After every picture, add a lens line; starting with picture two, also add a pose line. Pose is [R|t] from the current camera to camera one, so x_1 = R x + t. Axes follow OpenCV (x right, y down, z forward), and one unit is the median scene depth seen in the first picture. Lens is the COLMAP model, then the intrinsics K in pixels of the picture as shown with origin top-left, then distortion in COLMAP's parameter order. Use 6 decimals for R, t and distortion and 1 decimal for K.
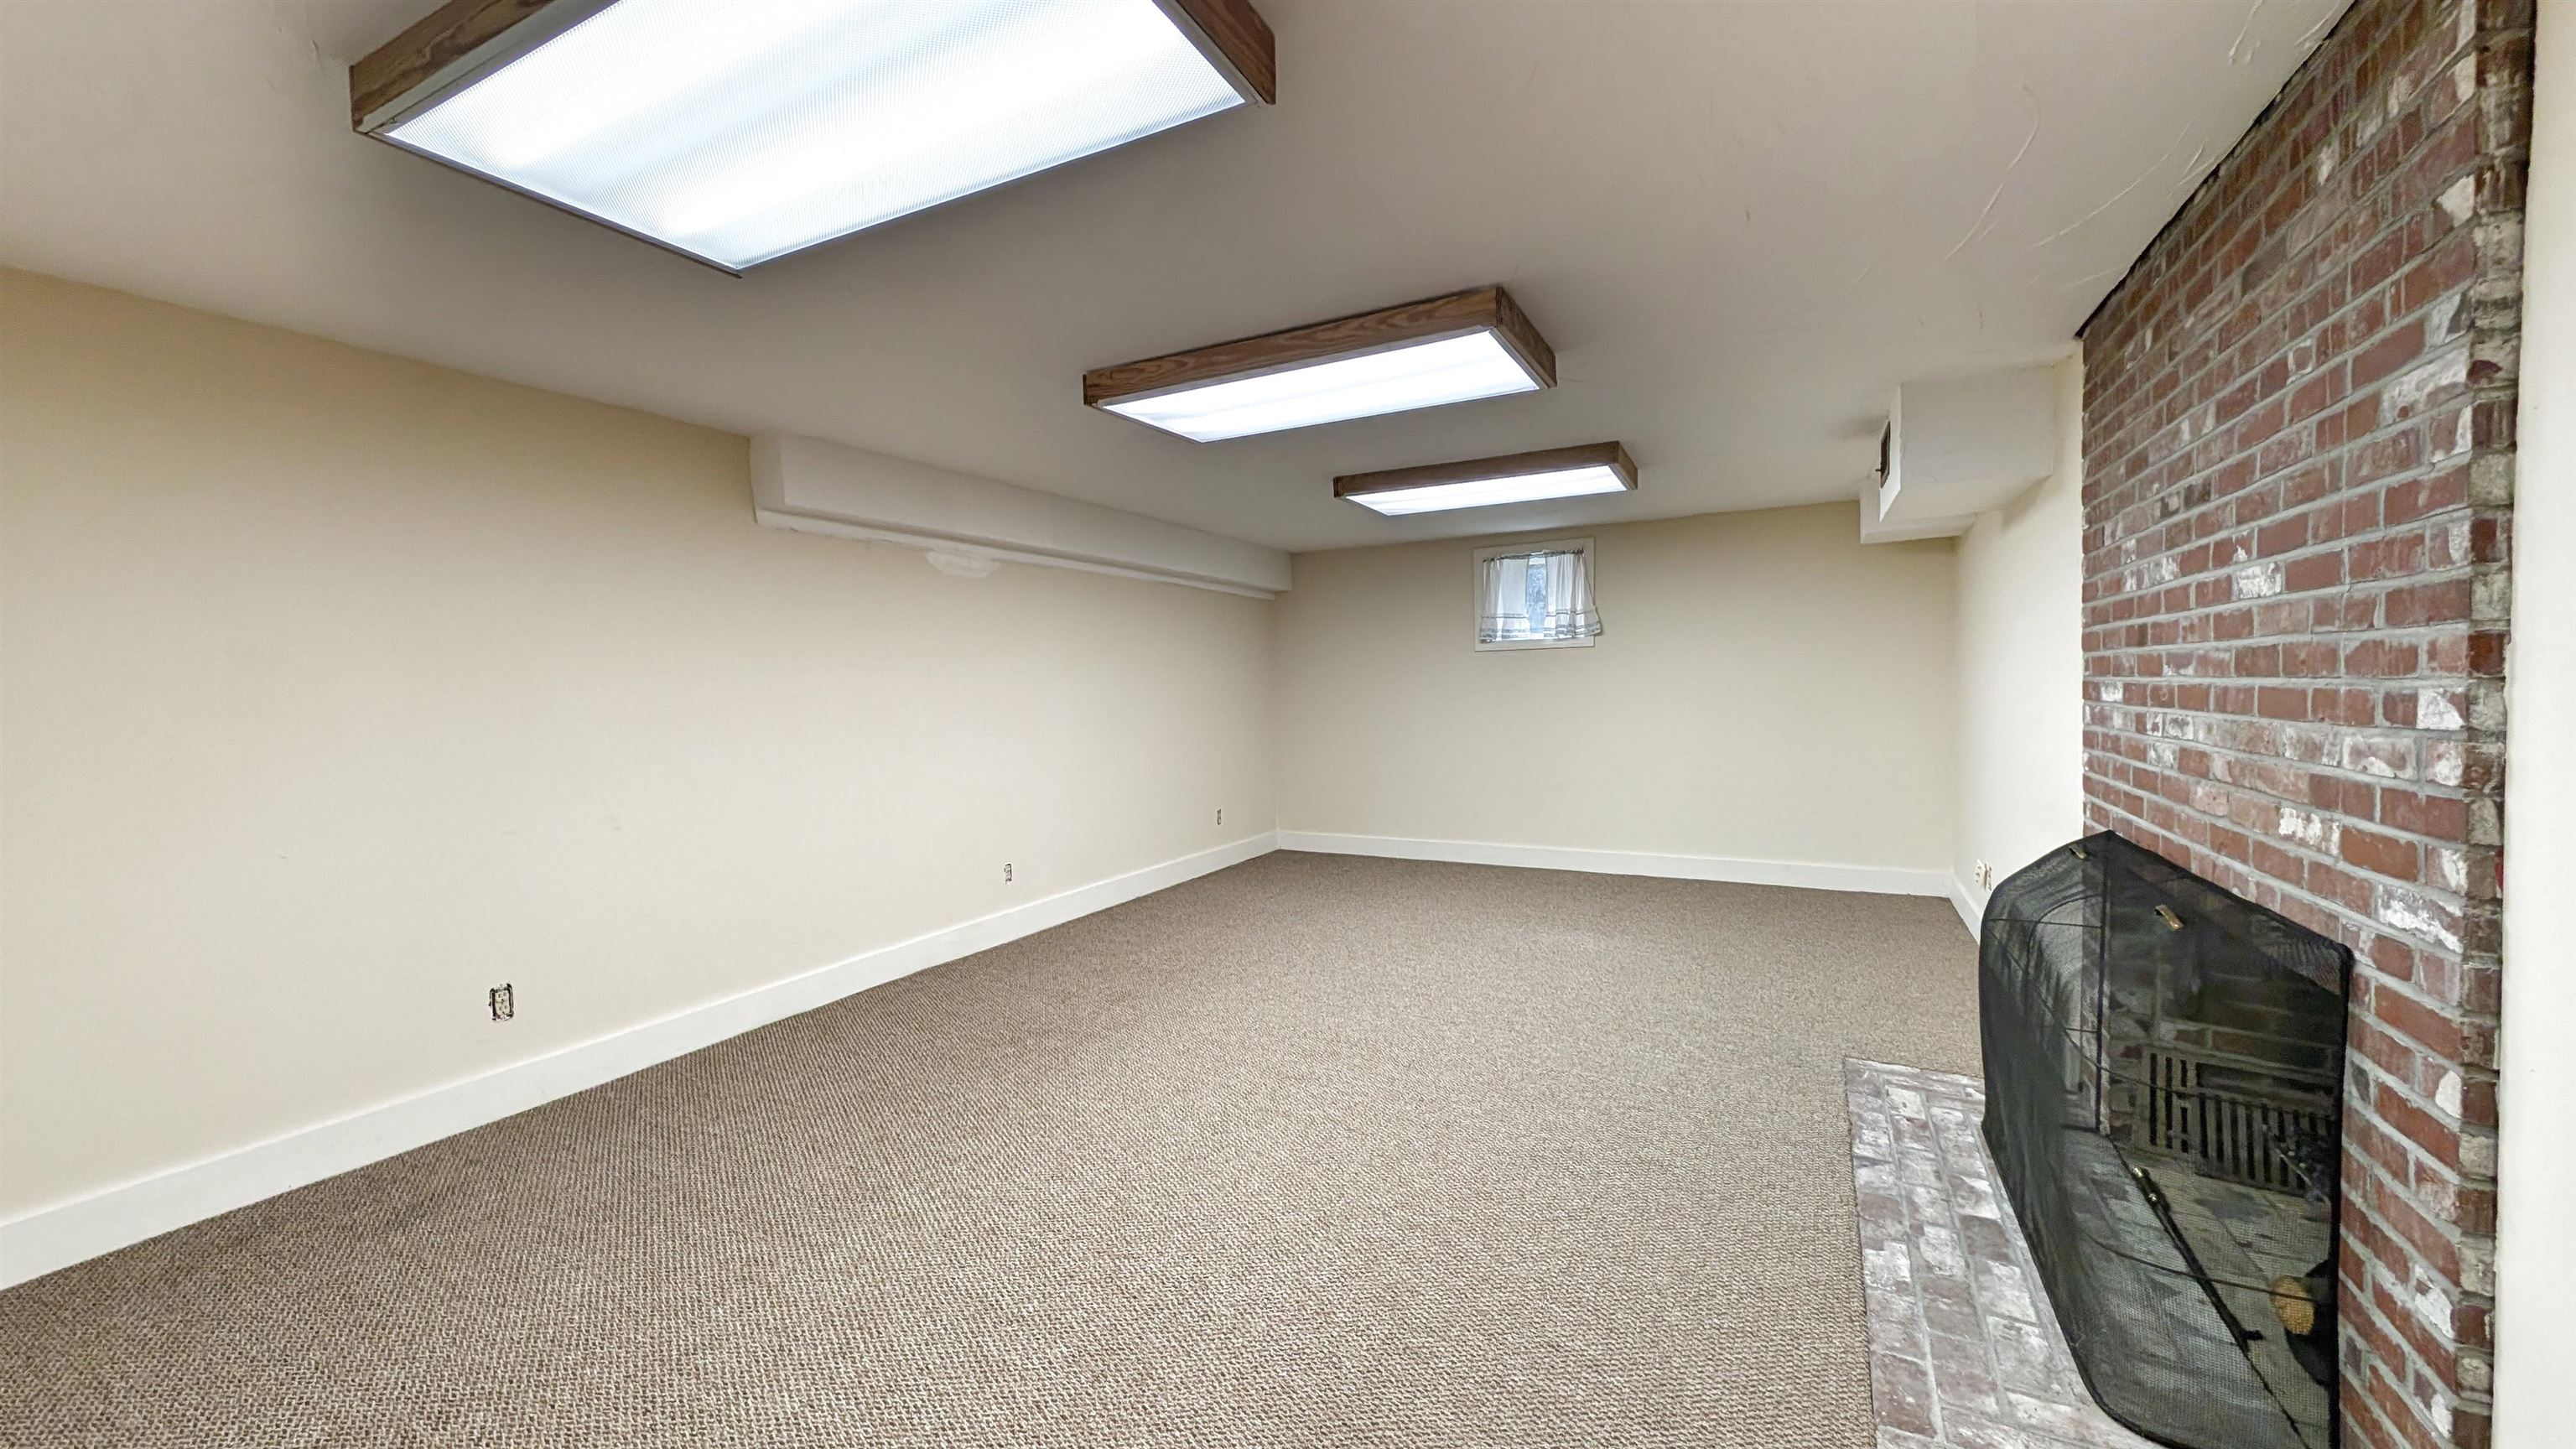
lens RADIAL K [[974.9, 0, 1293.3], [0, 974.9, 723.4], [0, 0, 1]] dist [0.000275, -0.000236]
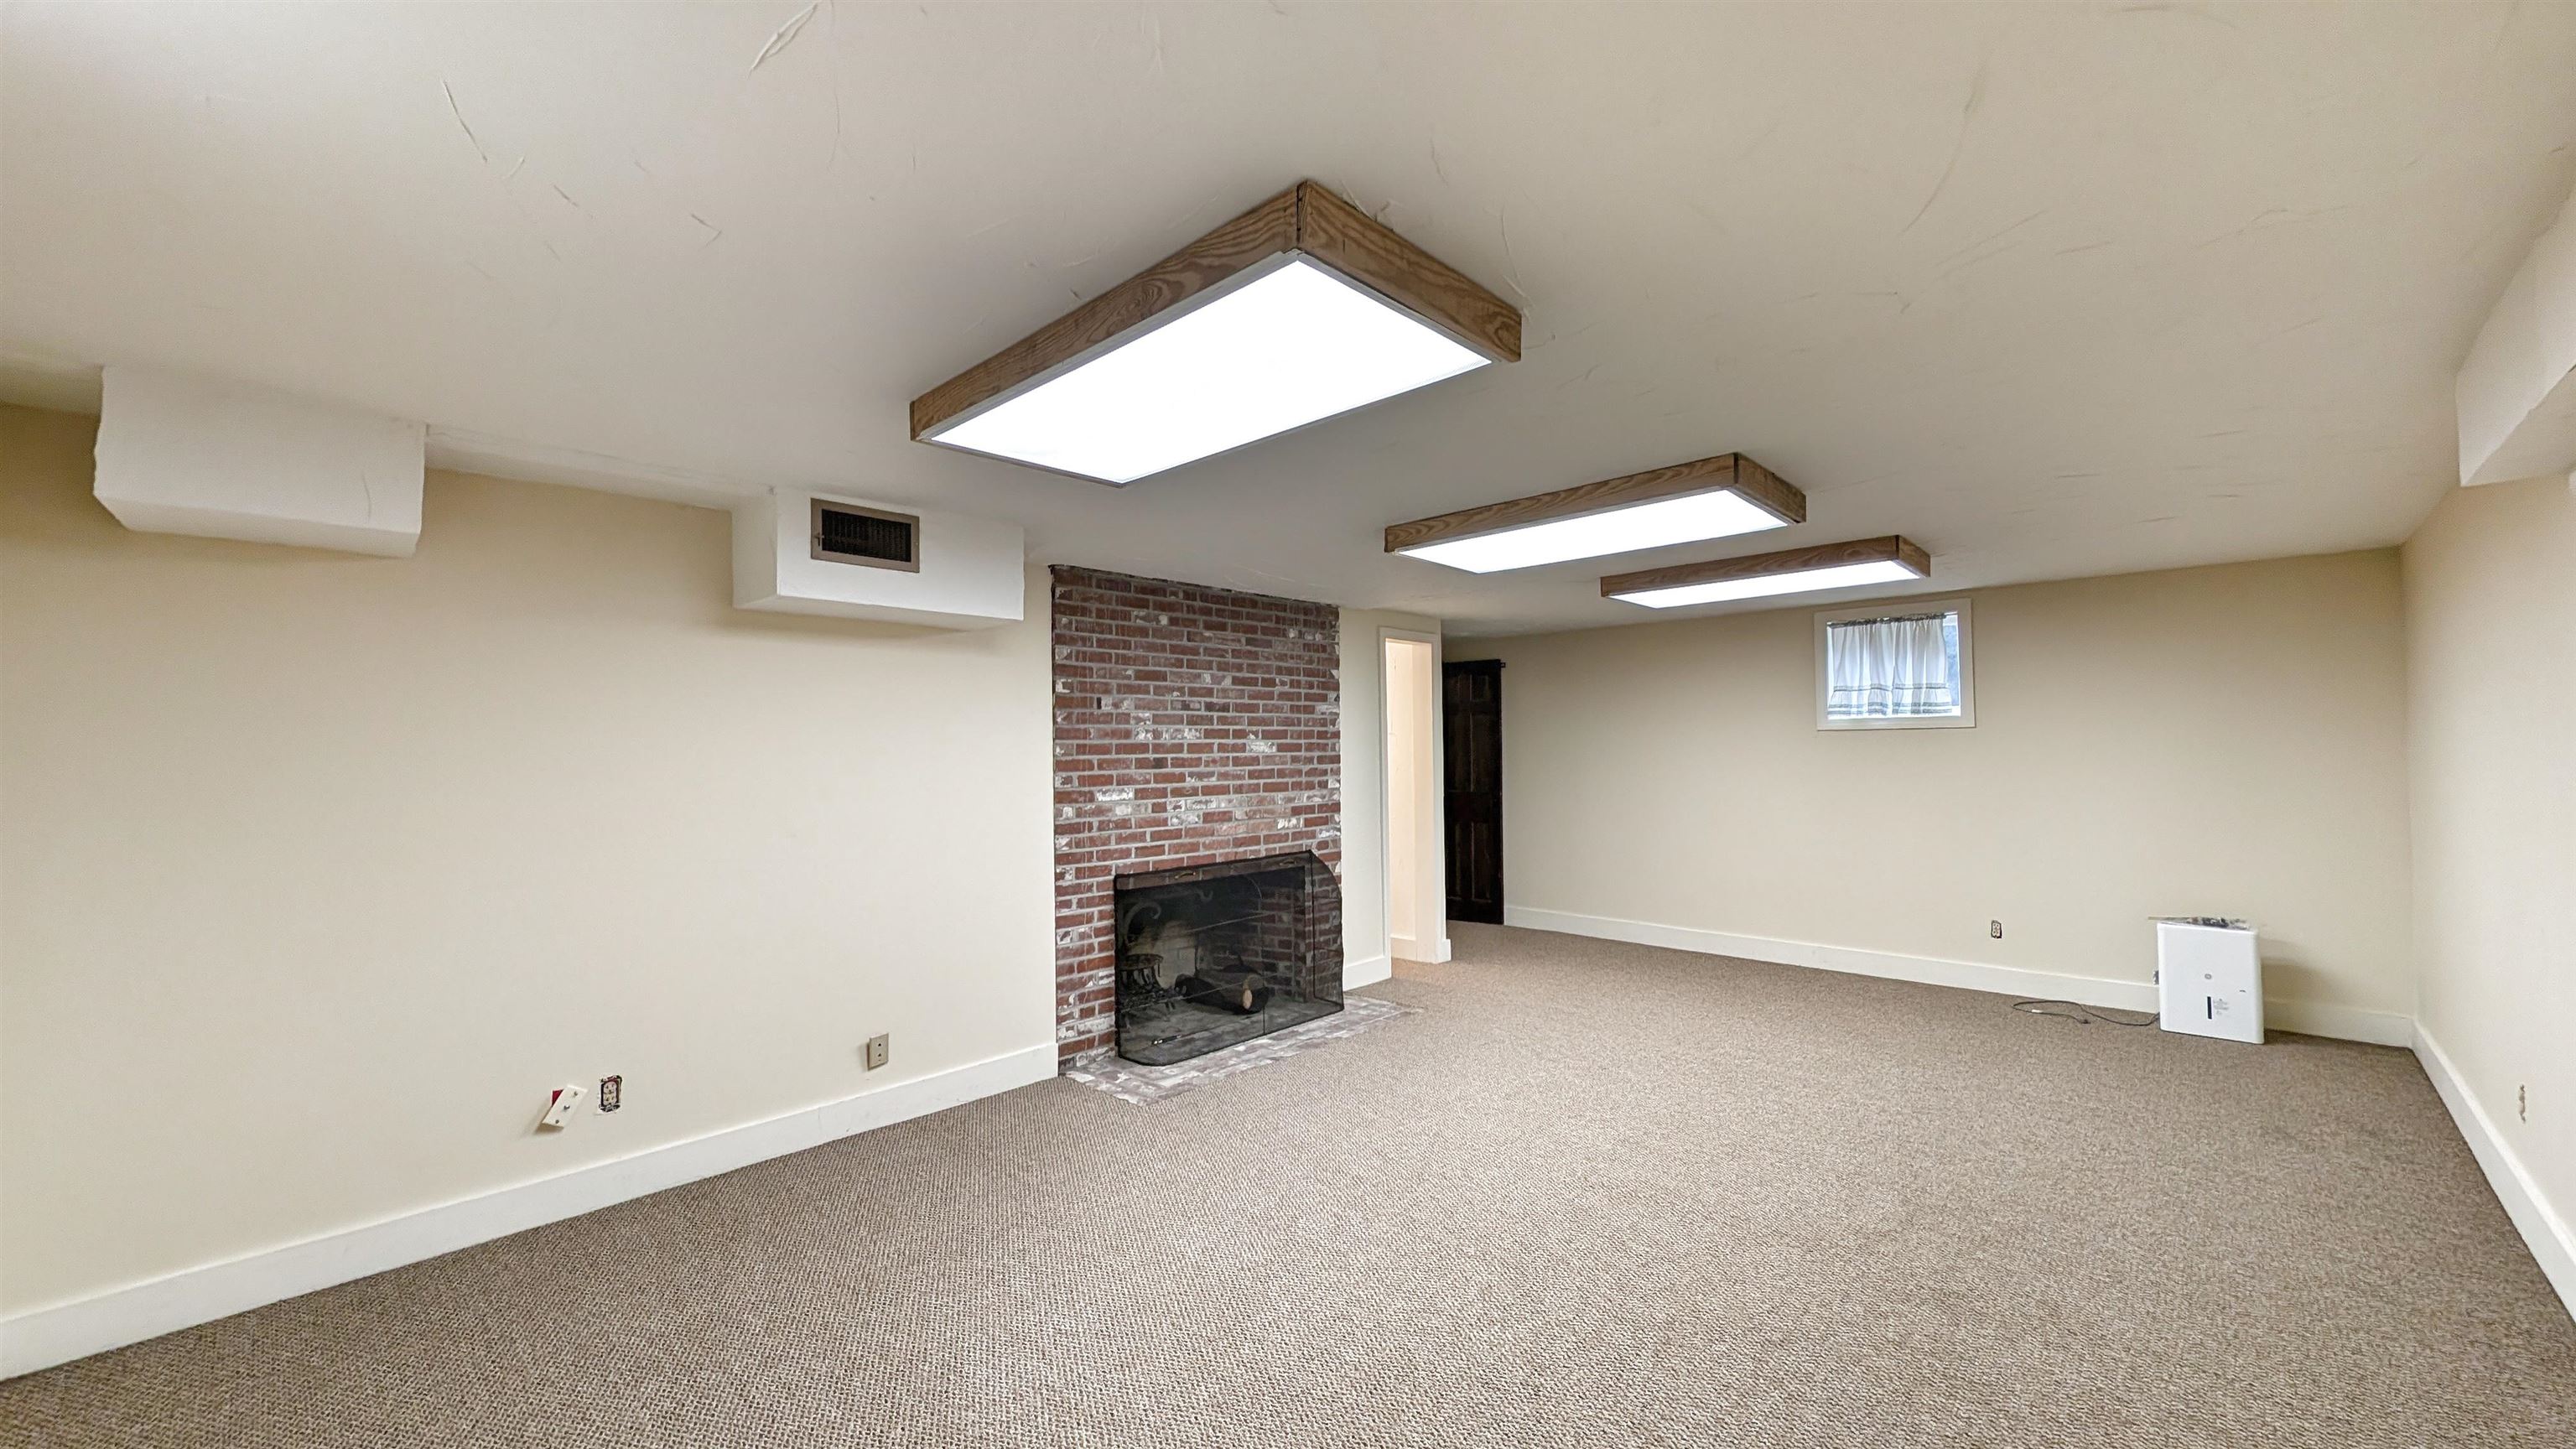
lens RADIAL K [[974.9, 0, 1295.6], [0, 974.9, 734.0], [0, 0, 1]] dist [0.000275, -0.000236]
pose [[-0.959523, 0.041101, 0.278614, 0.064130], [0.046535, 0.998833, 0.012918, -0.218338], [-0.277758, 0.025360, -0.960316, 3.804808]]
